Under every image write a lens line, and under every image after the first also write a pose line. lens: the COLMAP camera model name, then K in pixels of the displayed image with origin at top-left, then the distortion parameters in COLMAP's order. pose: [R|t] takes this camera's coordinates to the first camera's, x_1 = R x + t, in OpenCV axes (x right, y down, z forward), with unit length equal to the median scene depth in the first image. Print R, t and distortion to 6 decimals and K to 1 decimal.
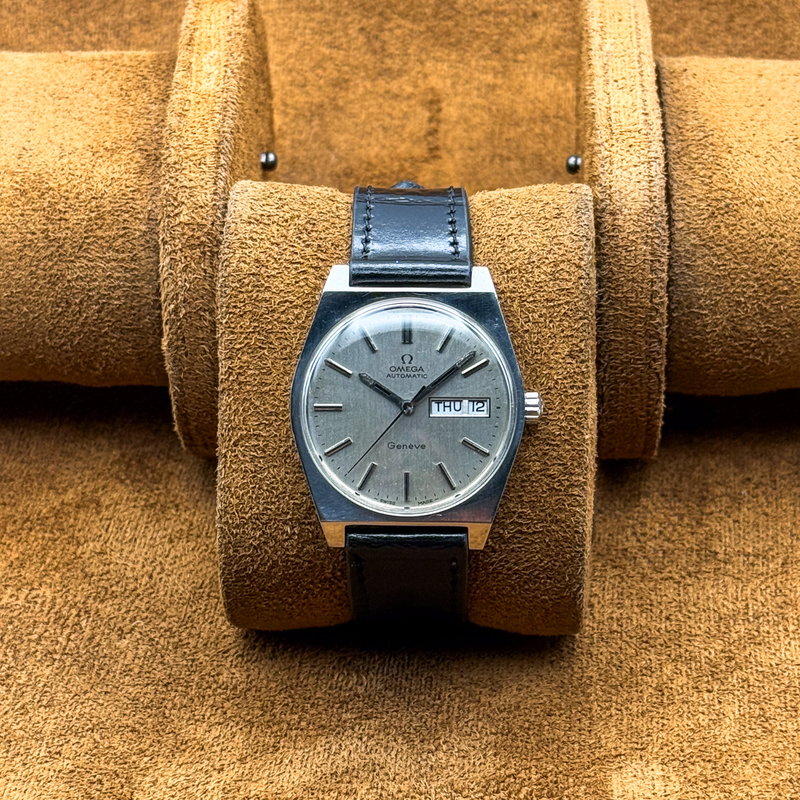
lens RADIAL K [[2351.8, 0, 398.9], [0, 2351.8, 427.6], [0, 0, 1]] dist [0.060555, 1.897442]
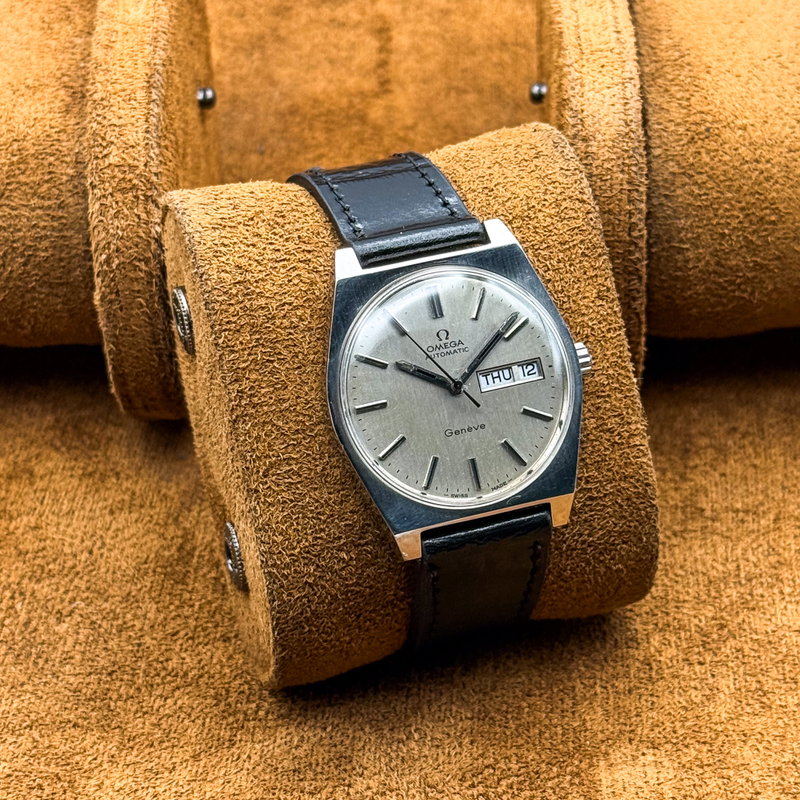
lens RADIAL K [[2351.8, 0, 398.9], [0, 2351.8, 427.6], [0, 0, 1]] dist [0.060555, 1.897442]
pose [[0.945778, -0.218365, 0.240460, -0.229751], [0.227064, 0.973841, -0.008732, 0.008907], [-0.232263, 0.062858, 0.970620, 0.136410]]
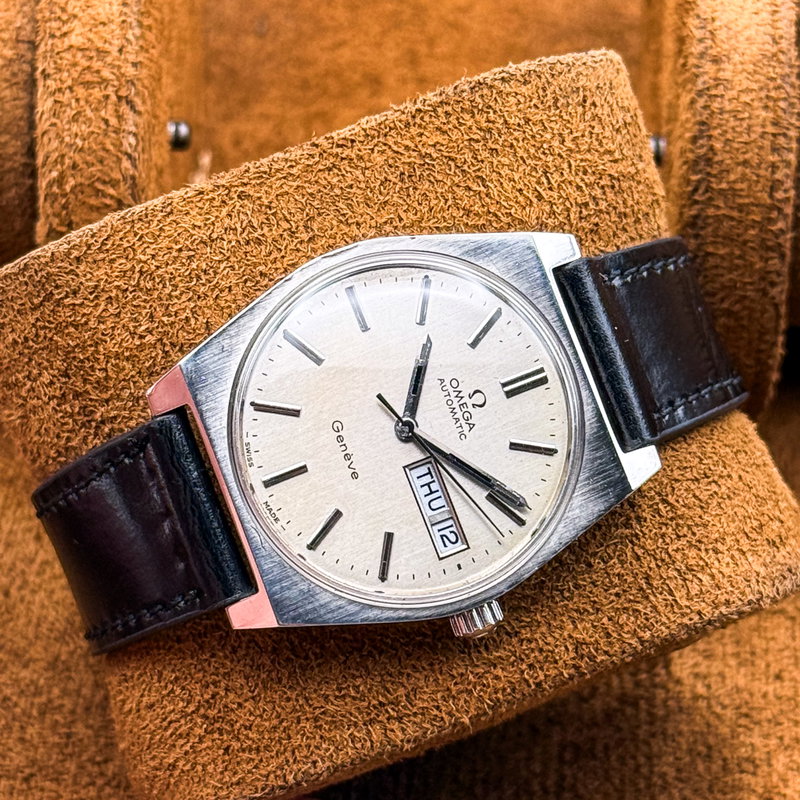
lens RADIAL K [[2923.8, 0, 400.0], [0, 2923.8, 400.0], [0, 0, 1]] dist [0.036174, 1.335963]
pose [[0.372530, 0.927783, -0.020974, 0.011958], [-0.925936, 0.370085, -0.075366, 0.046332], [-0.062161, 0.047497, 0.996935, 0.236151]]
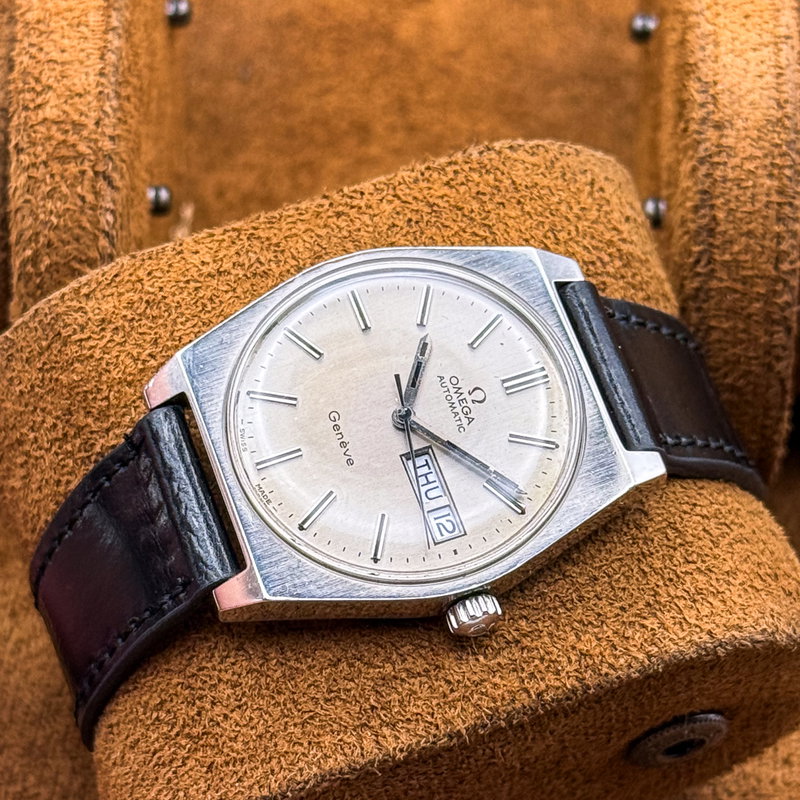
lens RADIAL K [[2923.8, 0, 400.0], [0, 2923.8, 400.0], [0, 0, 1]] dist [0.036174, 1.335963]
pose [[0.348960, 0.853491, -0.387015, 0.283667], [-0.936902, 0.308472, -0.164499, 0.111684], [-0.021015, 0.419999, 0.907281, 0.311383]]
